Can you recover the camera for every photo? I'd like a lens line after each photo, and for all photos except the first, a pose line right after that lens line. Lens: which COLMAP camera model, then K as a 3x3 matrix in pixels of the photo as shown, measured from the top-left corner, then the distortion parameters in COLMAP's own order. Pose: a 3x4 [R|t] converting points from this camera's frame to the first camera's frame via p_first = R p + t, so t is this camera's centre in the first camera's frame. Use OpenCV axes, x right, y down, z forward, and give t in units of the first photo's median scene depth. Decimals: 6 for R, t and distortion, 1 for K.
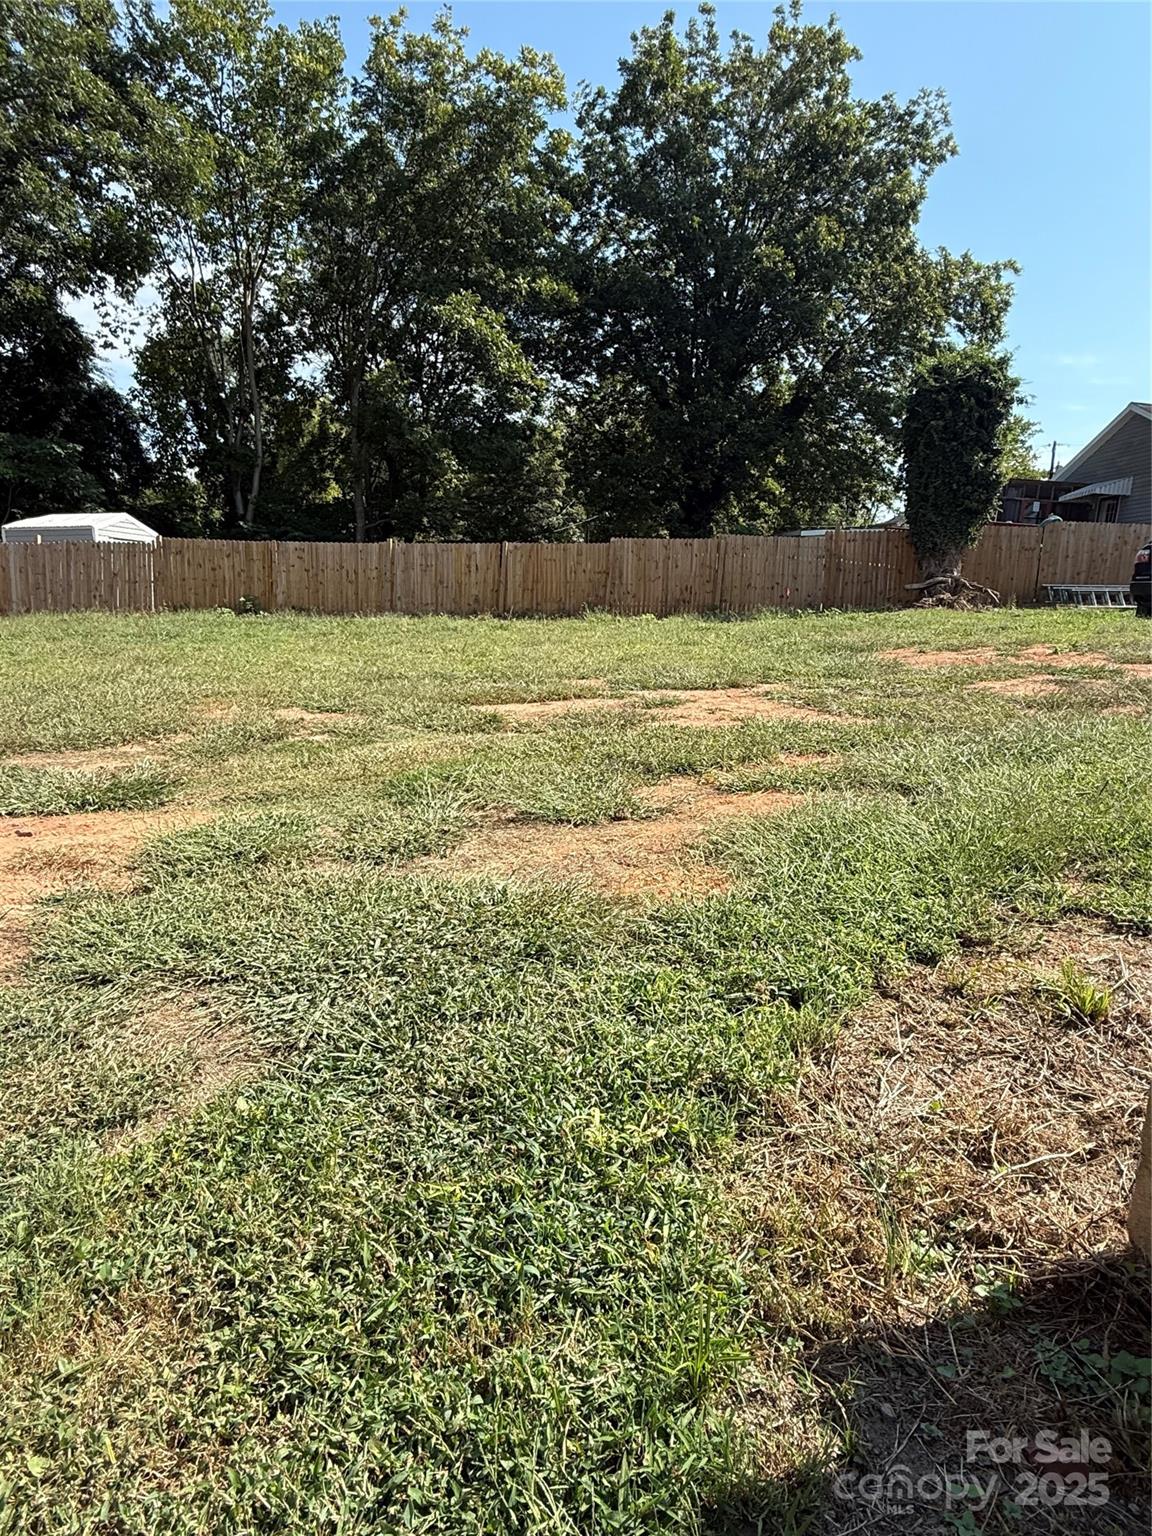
lens RADIAL K [[866.1, 0, 583.2], [0, 866.1, 771.3], [0, 0, 1]] dist [0.001009, 0.000081]
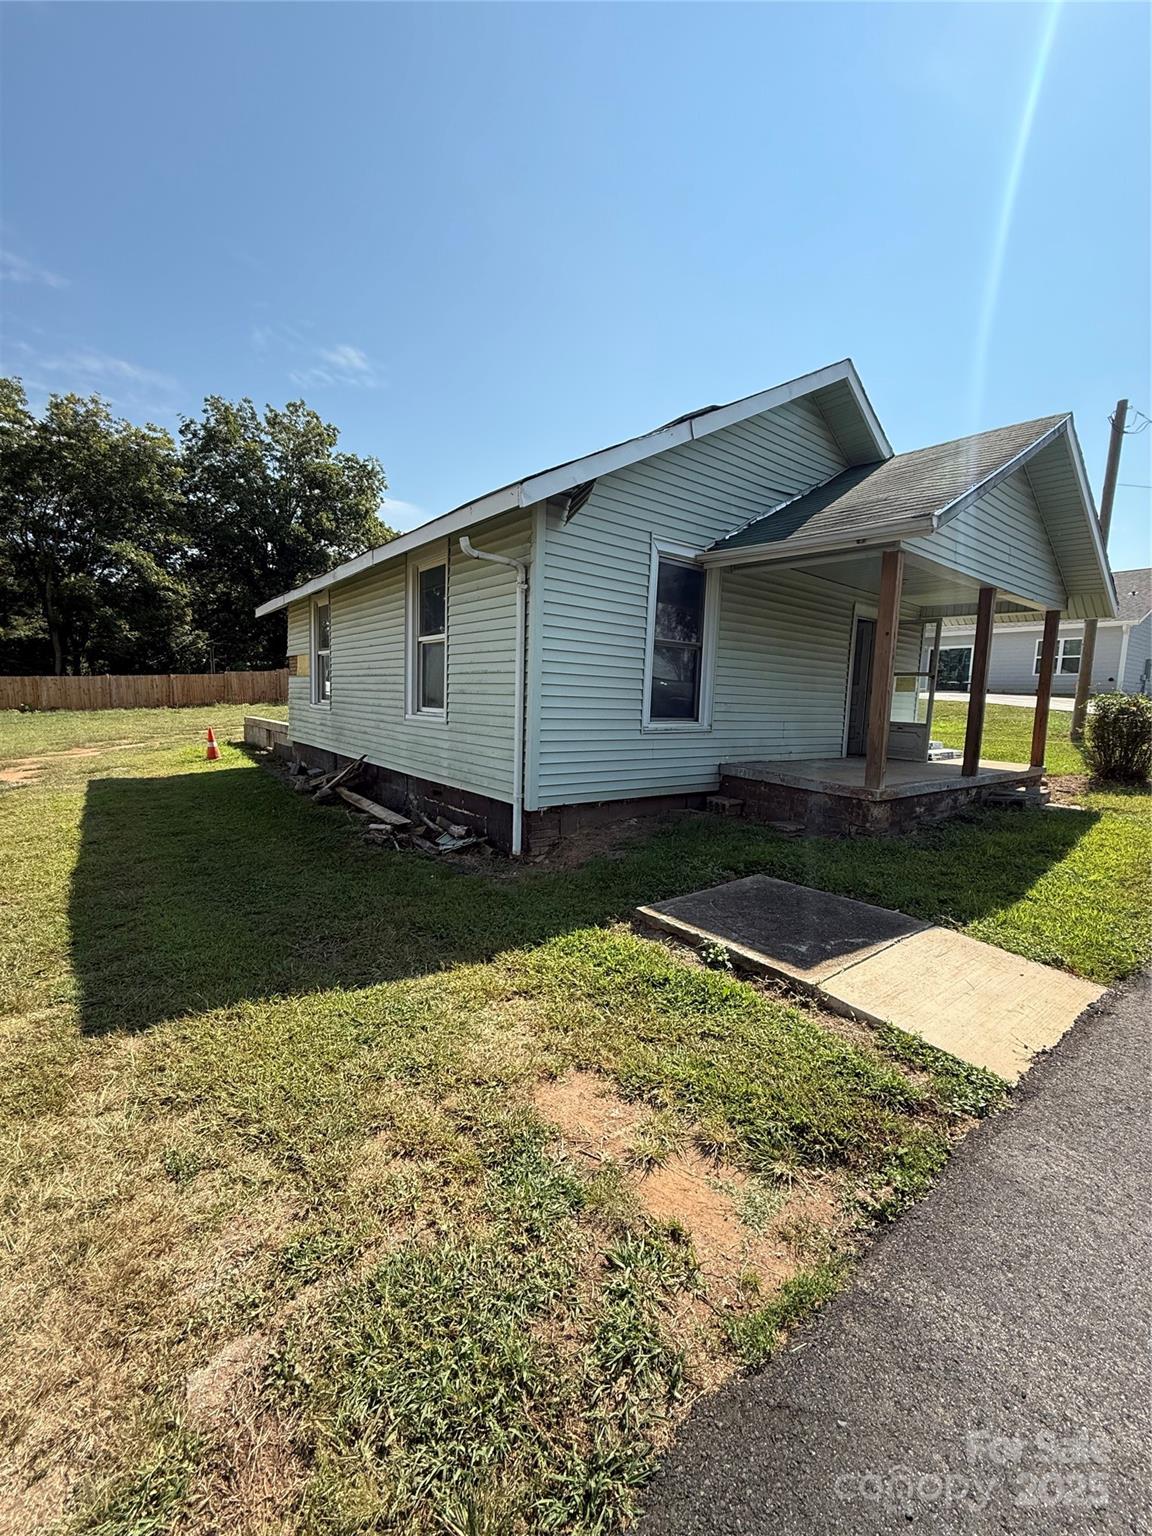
lens RADIAL K [[617.8, 0, 569.2], [0, 617.8, 776.1], [0, 0, 1]] dist [0.001363, -0.000303]
pose [[0.869378, -0.096194, 0.484695, 0.005448], [0.118824, 0.992785, -0.016099, 0.158305], [-0.479649, 0.071590, 0.874535, -0.958775]]
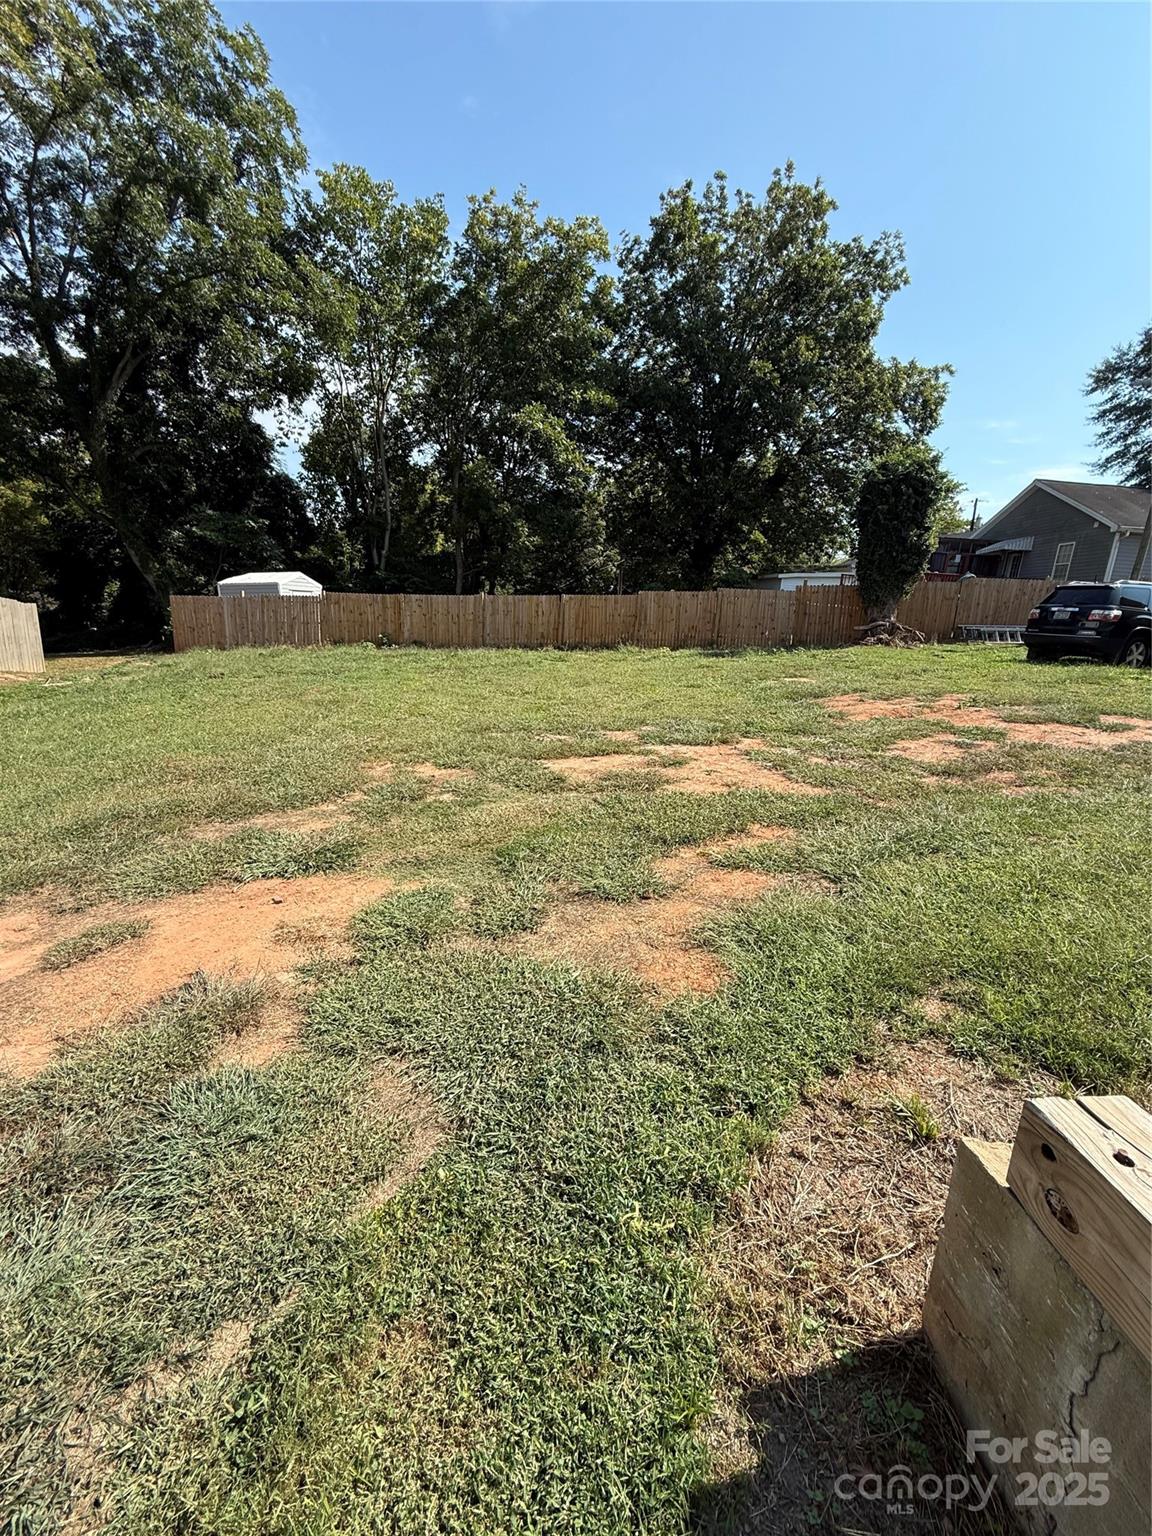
lens RADIAL K [[617.8, 0, 576.3], [0, 617.8, 776.6], [0, 0, 1]] dist [0.001363, -0.000303]
pose [[0.997972, 0.014675, -0.061932, -0.002813], [-0.010780, 0.997970, 0.062767, -0.037336], [0.062727, -0.061972, 0.996105, -0.016190]]
